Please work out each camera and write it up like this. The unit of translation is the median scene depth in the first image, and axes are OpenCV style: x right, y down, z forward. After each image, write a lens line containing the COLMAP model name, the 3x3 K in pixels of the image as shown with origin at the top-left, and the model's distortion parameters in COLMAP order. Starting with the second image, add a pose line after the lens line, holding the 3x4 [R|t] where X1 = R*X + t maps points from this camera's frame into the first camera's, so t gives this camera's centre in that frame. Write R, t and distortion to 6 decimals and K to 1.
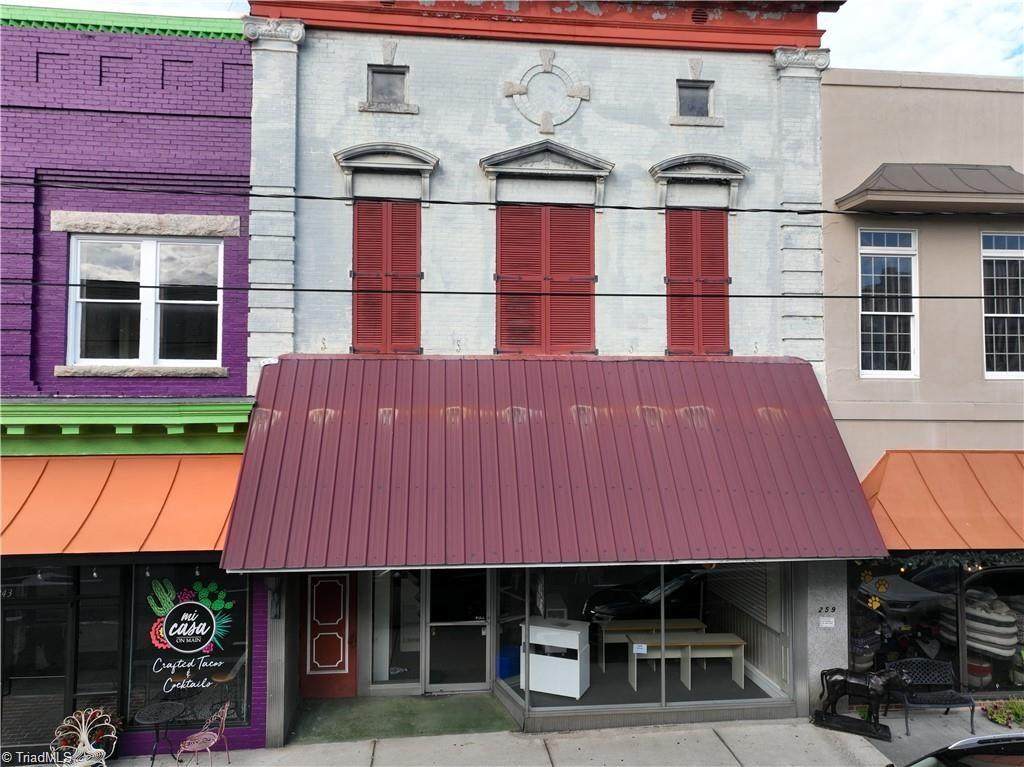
lens RADIAL K [[725.2, 0, 513.5], [0, 725.2, 380.8], [0, 0, 1]] dist [0.001797, 0.021093]
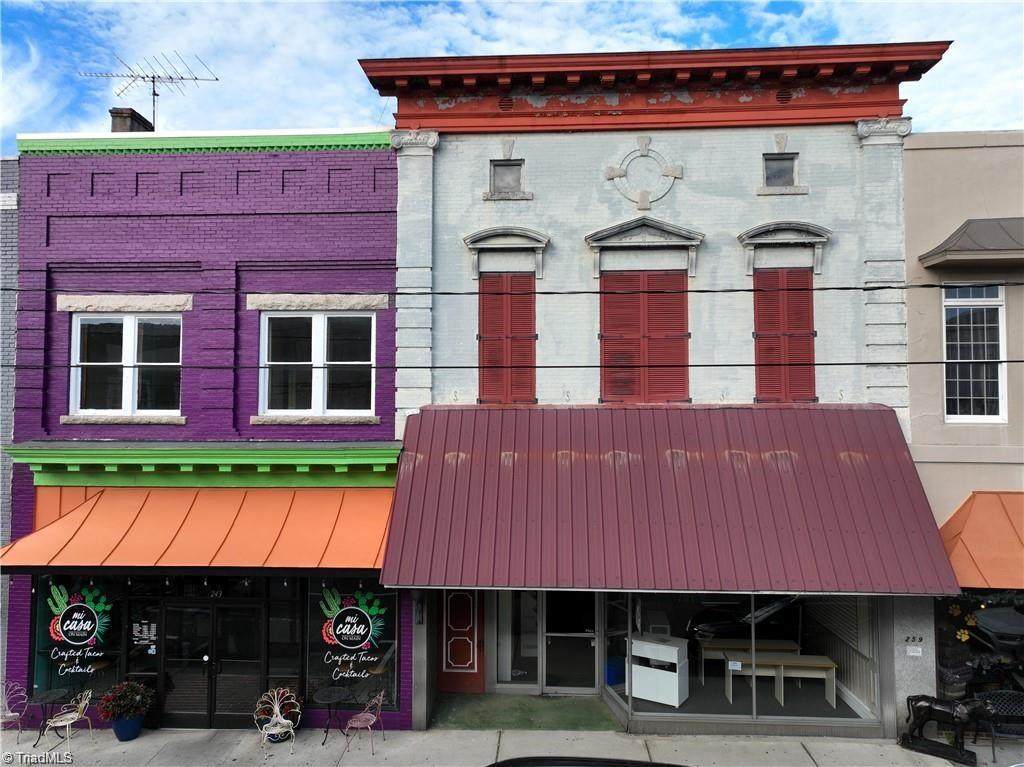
lens RADIAL K [[725.2, 0, 511.9], [0, 725.2, 380.5], [0, 0, 1]] dist [0.001797, 0.021093]
pose [[0.986693, -0.008629, -0.162366, 0.024491], [0.007718, 0.999951, -0.006238, -0.067069], [0.162412, 0.004902, 0.986711, -0.164227]]
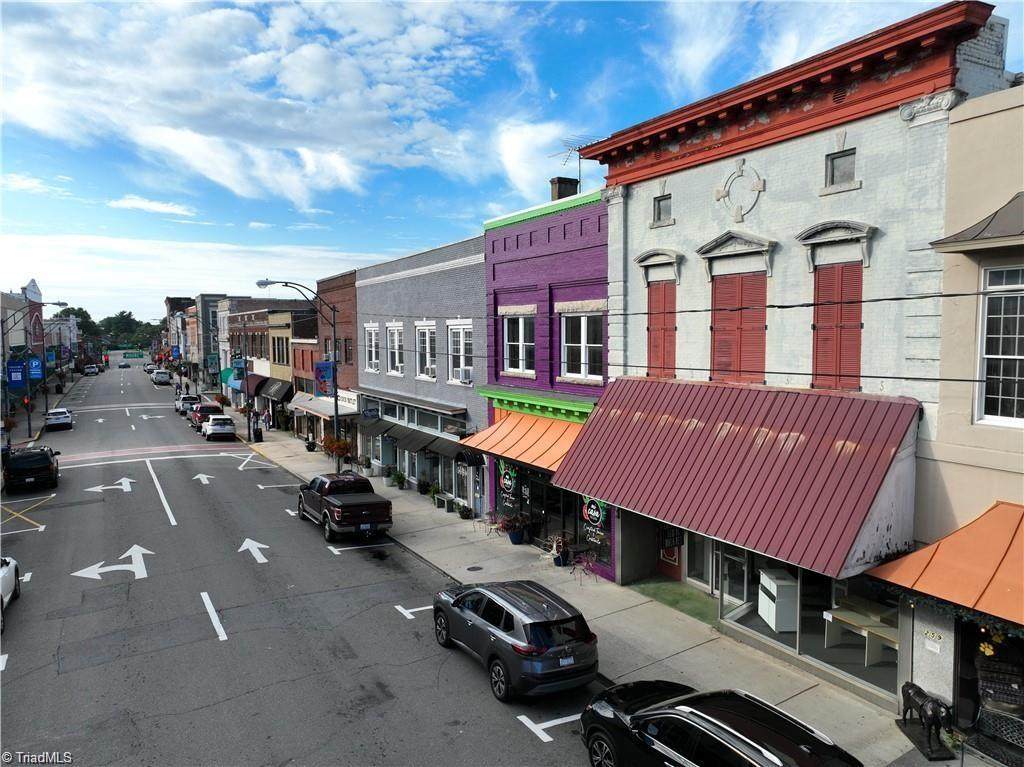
lens RADIAL K [[725.2, 0, 511.1], [0, 725.2, 386.0], [0, 0, 1]] dist [0.001797, 0.021093]
pose [[0.400357, 0.064565, -0.914082, 1.175716], [0.042715, 0.995115, 0.088997, -0.176524], [0.915363, -0.074676, 0.395644, 0.038478]]
